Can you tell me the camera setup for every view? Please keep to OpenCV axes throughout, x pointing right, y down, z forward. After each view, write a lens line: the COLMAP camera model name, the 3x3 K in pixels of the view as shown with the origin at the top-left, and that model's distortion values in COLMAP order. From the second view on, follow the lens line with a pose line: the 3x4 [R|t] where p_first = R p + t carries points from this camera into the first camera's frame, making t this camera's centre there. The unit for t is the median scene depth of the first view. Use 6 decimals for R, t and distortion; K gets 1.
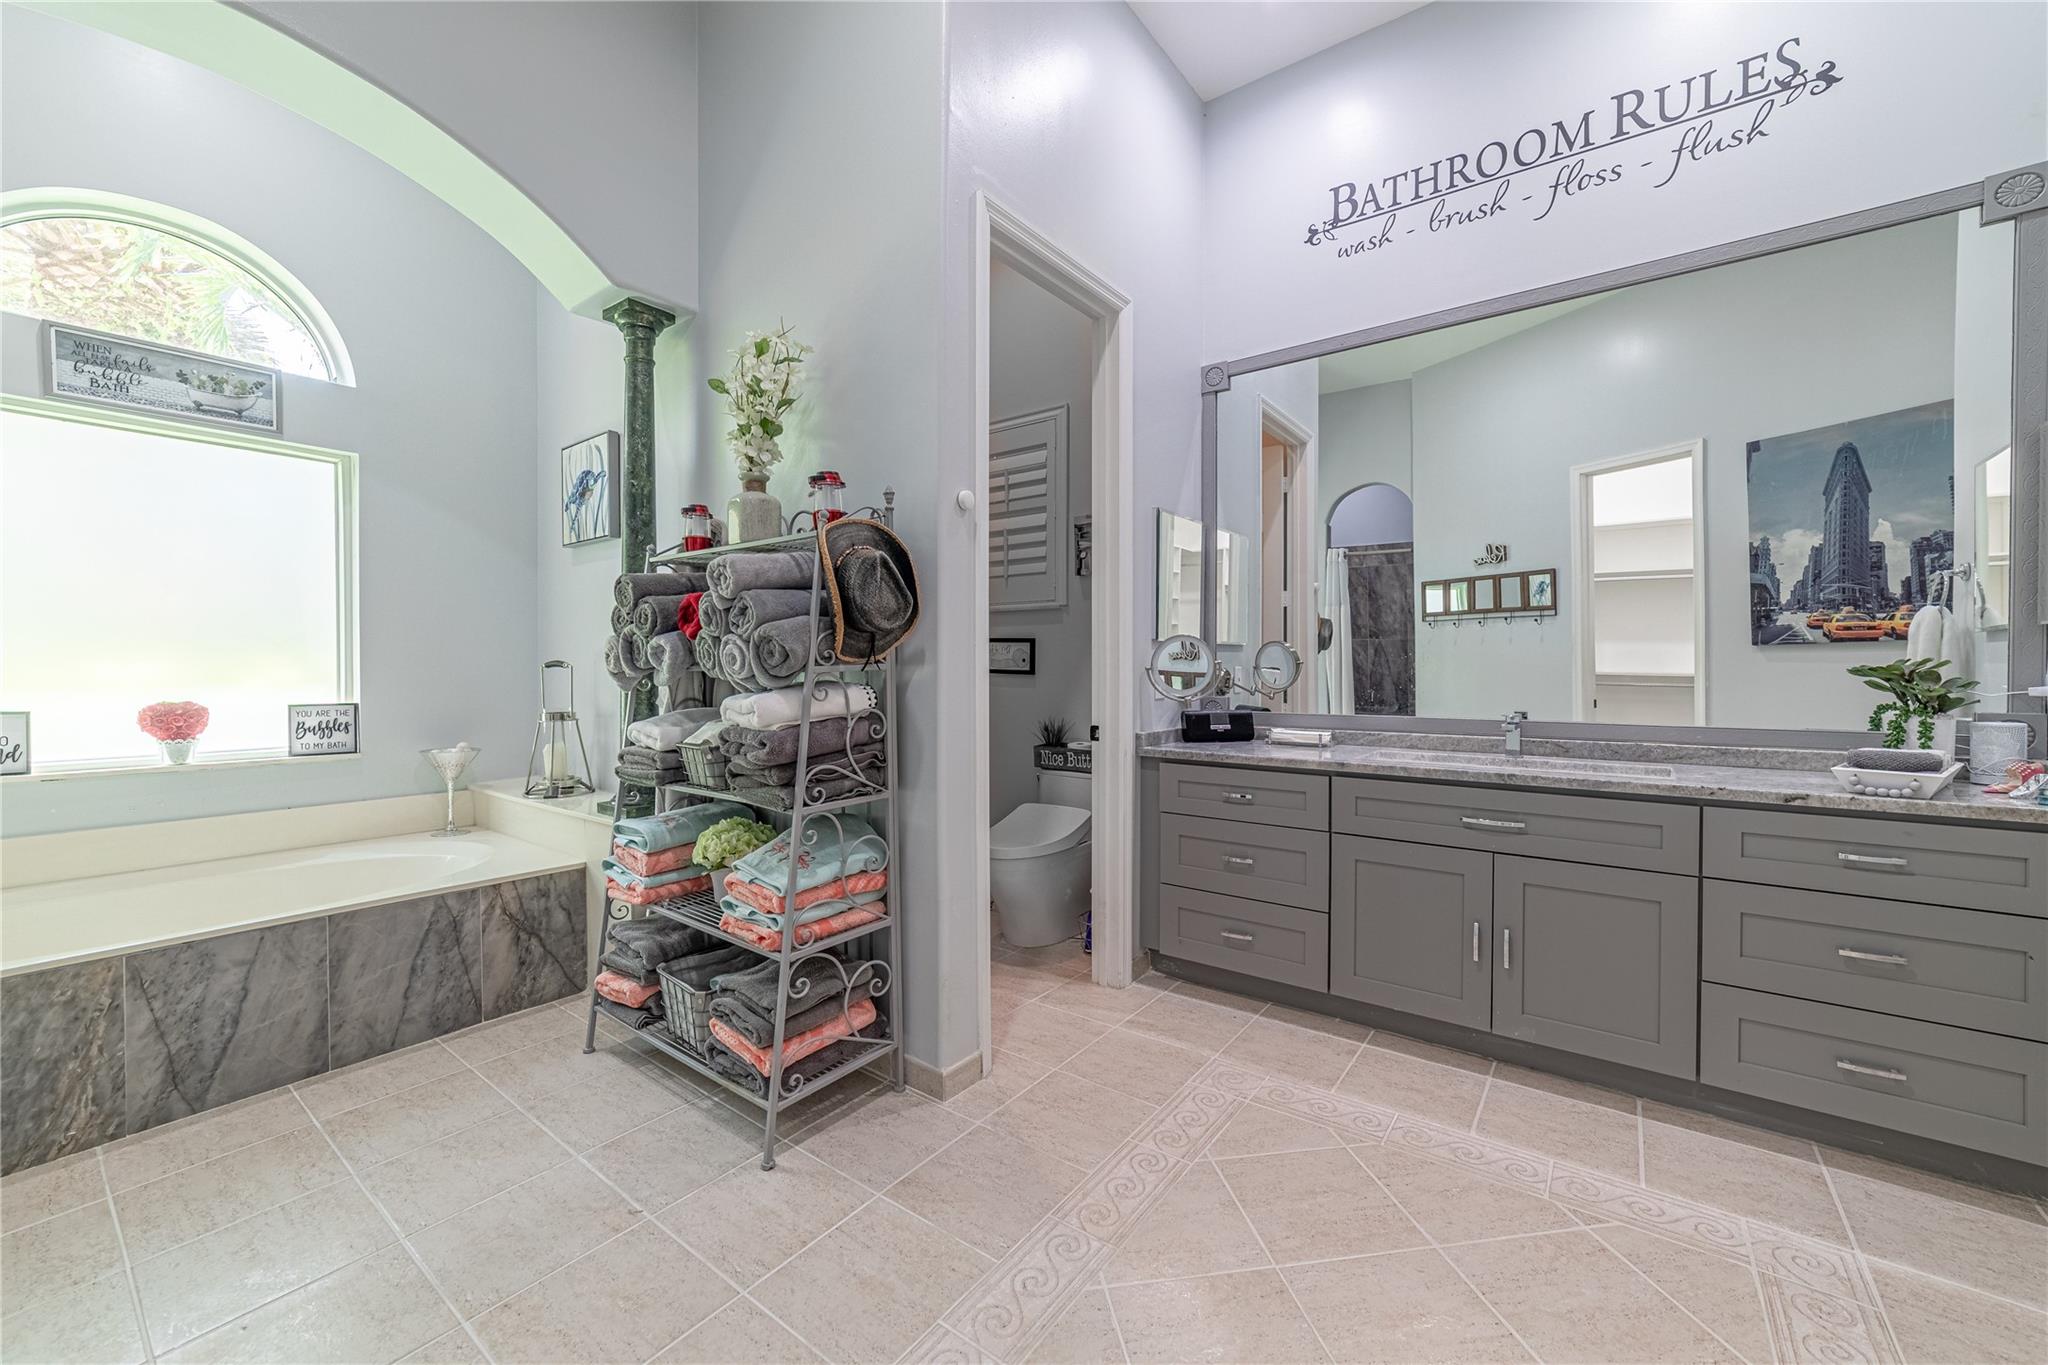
lens RADIAL K [[774.5, 0, 1061.7], [0, 774.5, 681.7], [0, 0, 1]] dist [-0.022653, 0.007470]
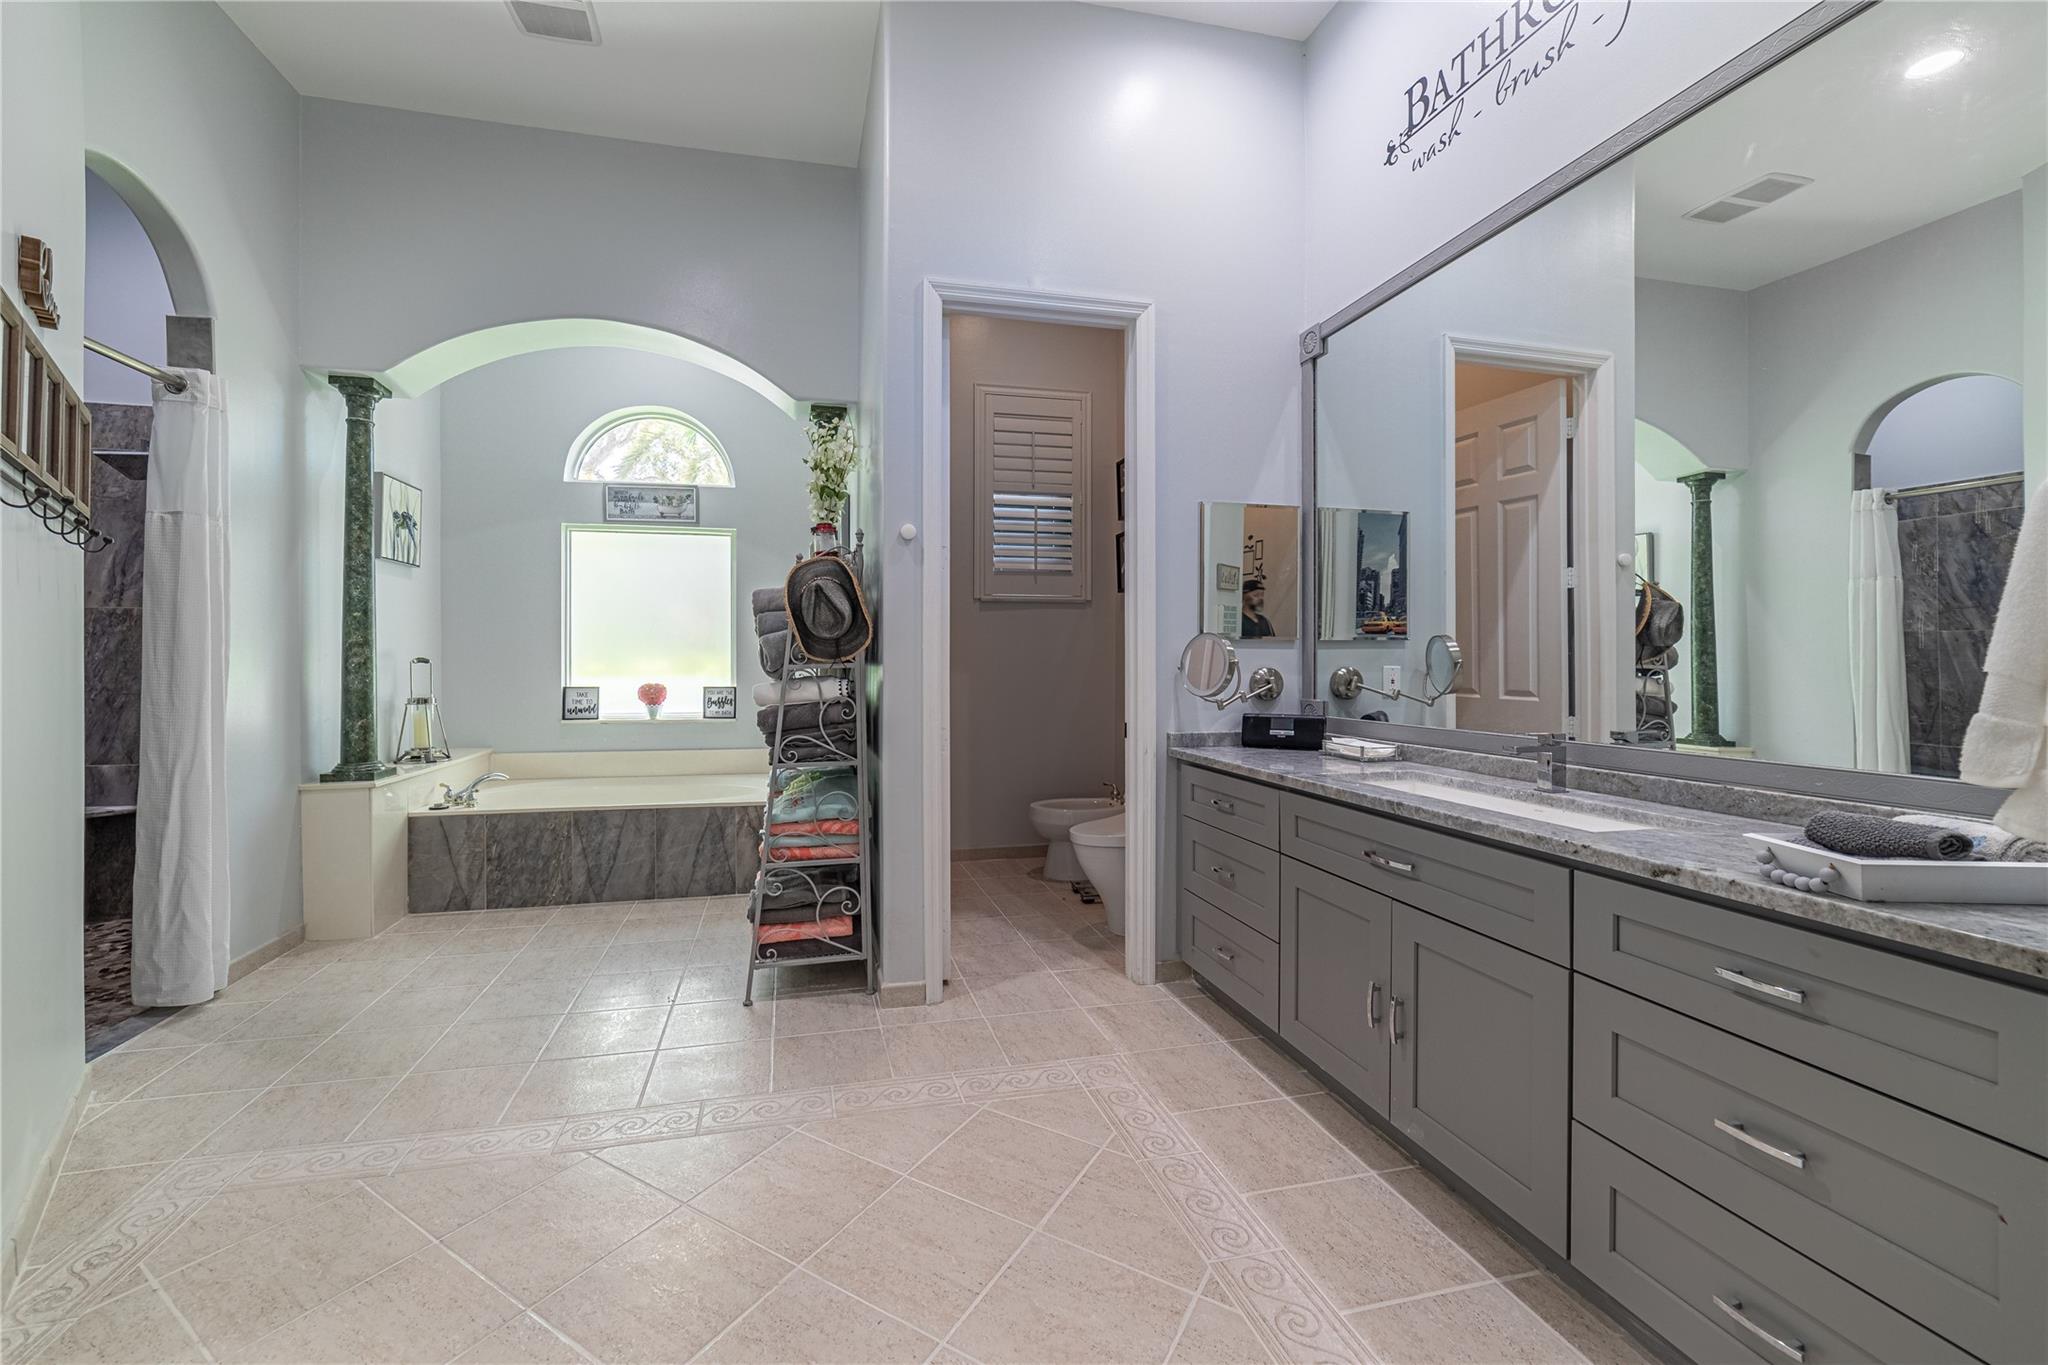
lens RADIAL K [[815.6, 0, 1015.9], [0, 815.6, 672.7], [0, 0, 1]] dist [-0.025765, 0.007668]
pose [[0.773995, 0.009587, -0.633119, 0.746964], [-0.014539, 0.999891, -0.002633, -0.006581], [0.633025, 0.011242, 0.774050, 0.084305]]
